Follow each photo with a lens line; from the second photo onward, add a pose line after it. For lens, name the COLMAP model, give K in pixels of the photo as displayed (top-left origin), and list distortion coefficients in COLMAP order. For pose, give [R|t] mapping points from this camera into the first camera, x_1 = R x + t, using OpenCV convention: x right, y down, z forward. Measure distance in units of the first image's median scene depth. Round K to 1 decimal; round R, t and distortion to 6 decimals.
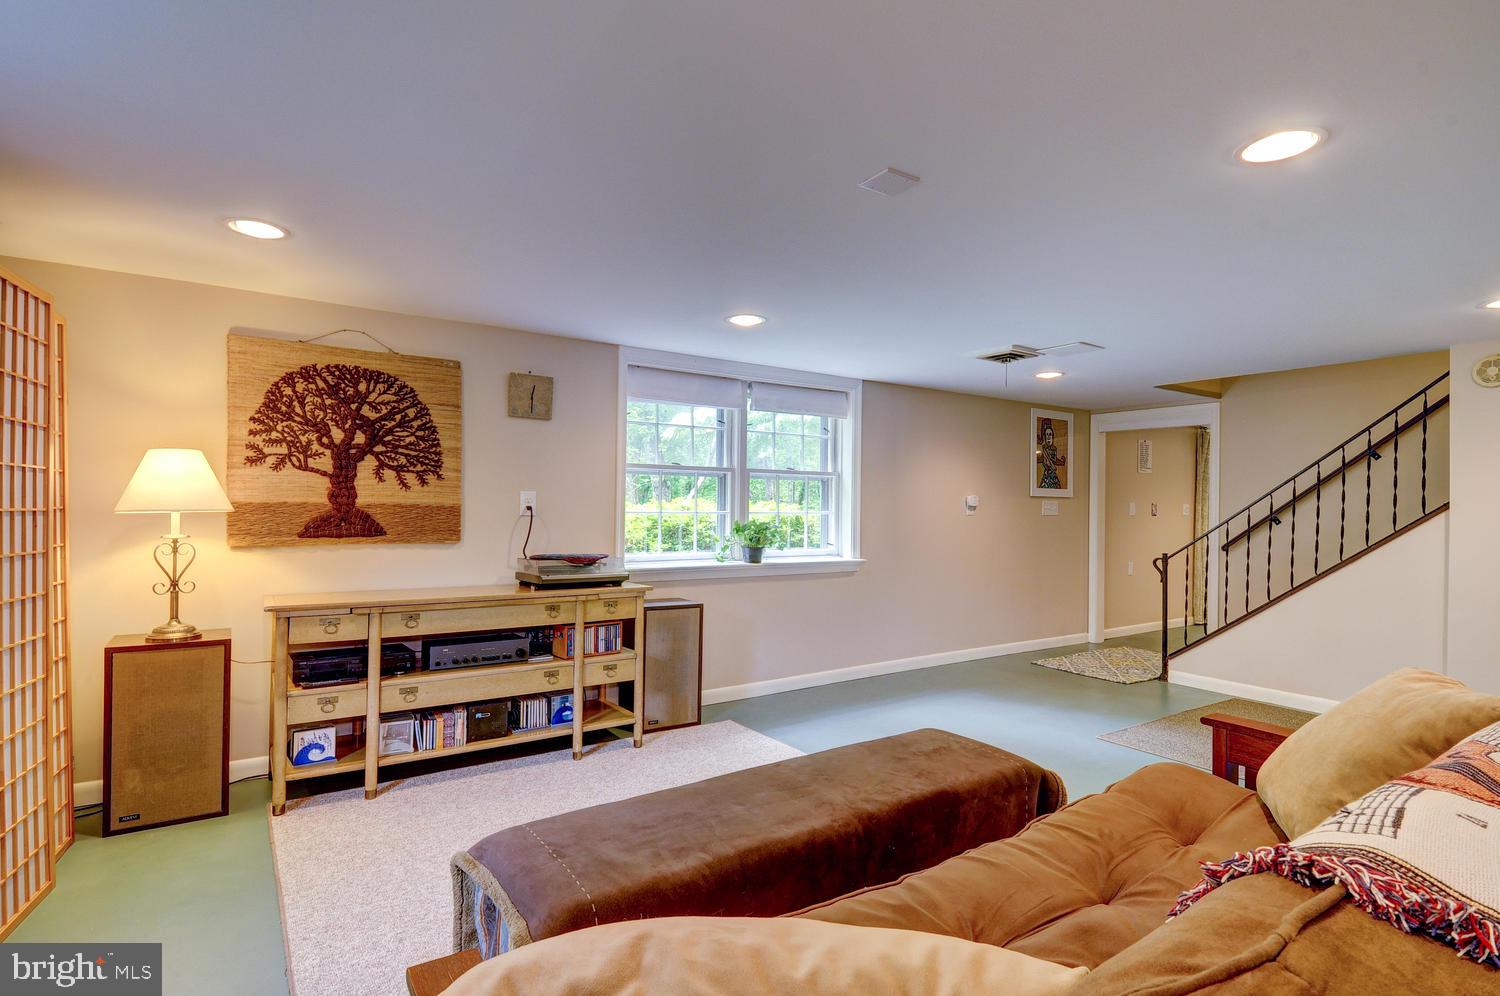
lens RADIAL K [[731.9, 0, 752.1], [0, 731.9, 497.0], [0, 0, 1]] dist [-0.005989, -0.005580]
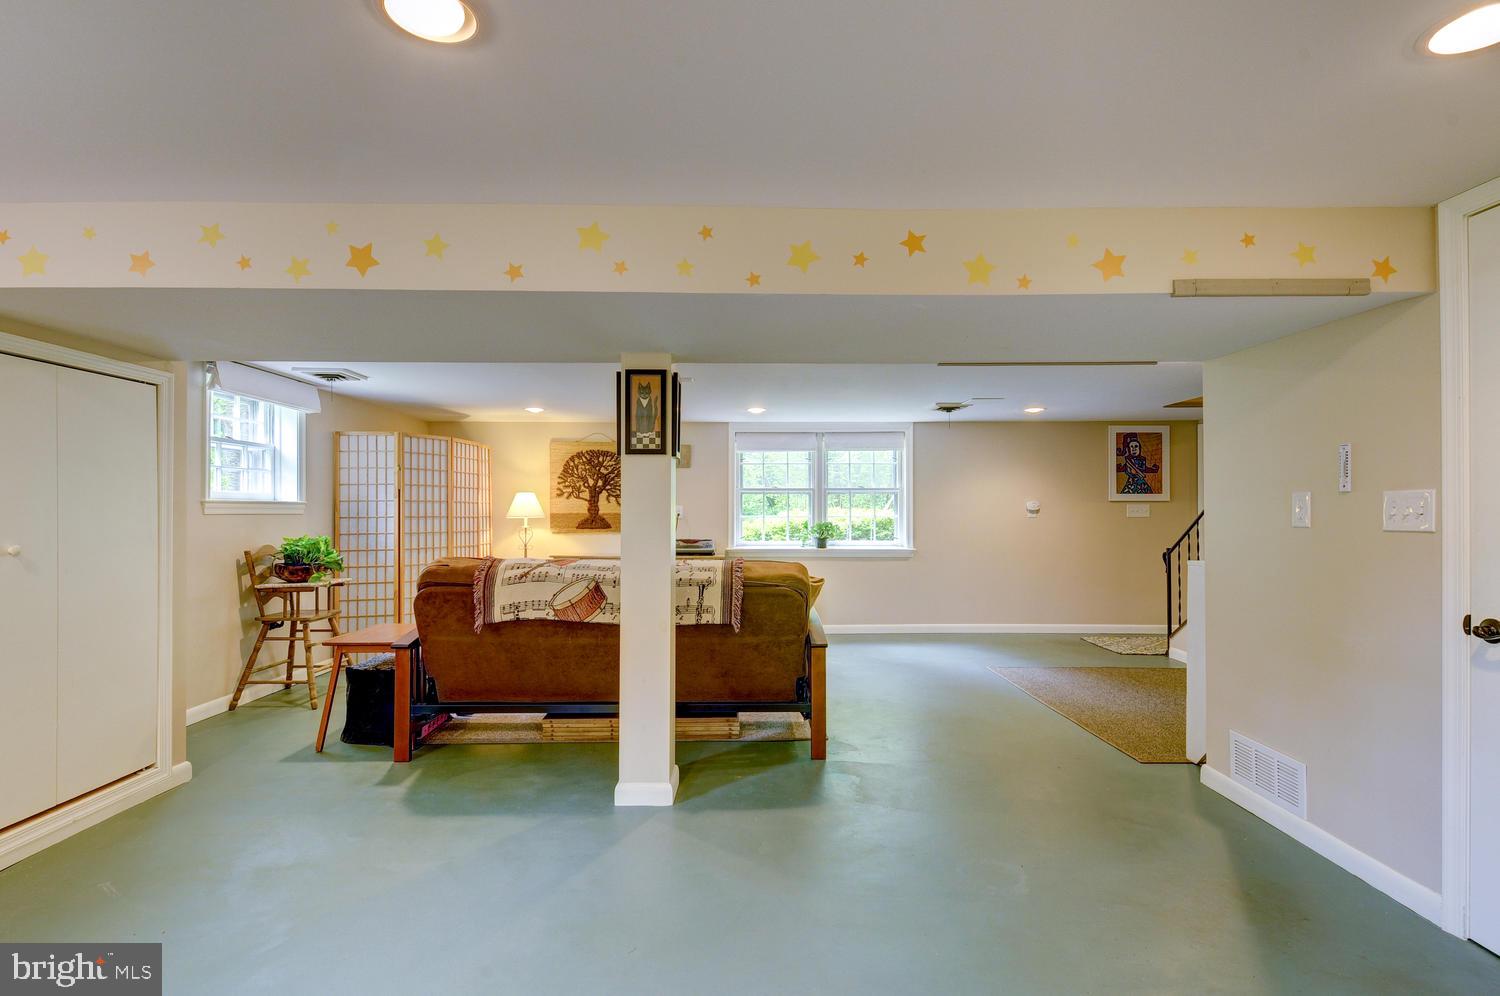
lens RADIAL K [[731.9, 0, 743.0], [0, 731.9, 503.9], [0, 0, 1]] dist [-0.005989, -0.005580]
pose [[0.825999, -0.017848, -0.563388, 1.015613], [0.016728, 0.999835, -0.007148, 0.003910], [0.563423, -0.003520, 0.826161, -0.541935]]
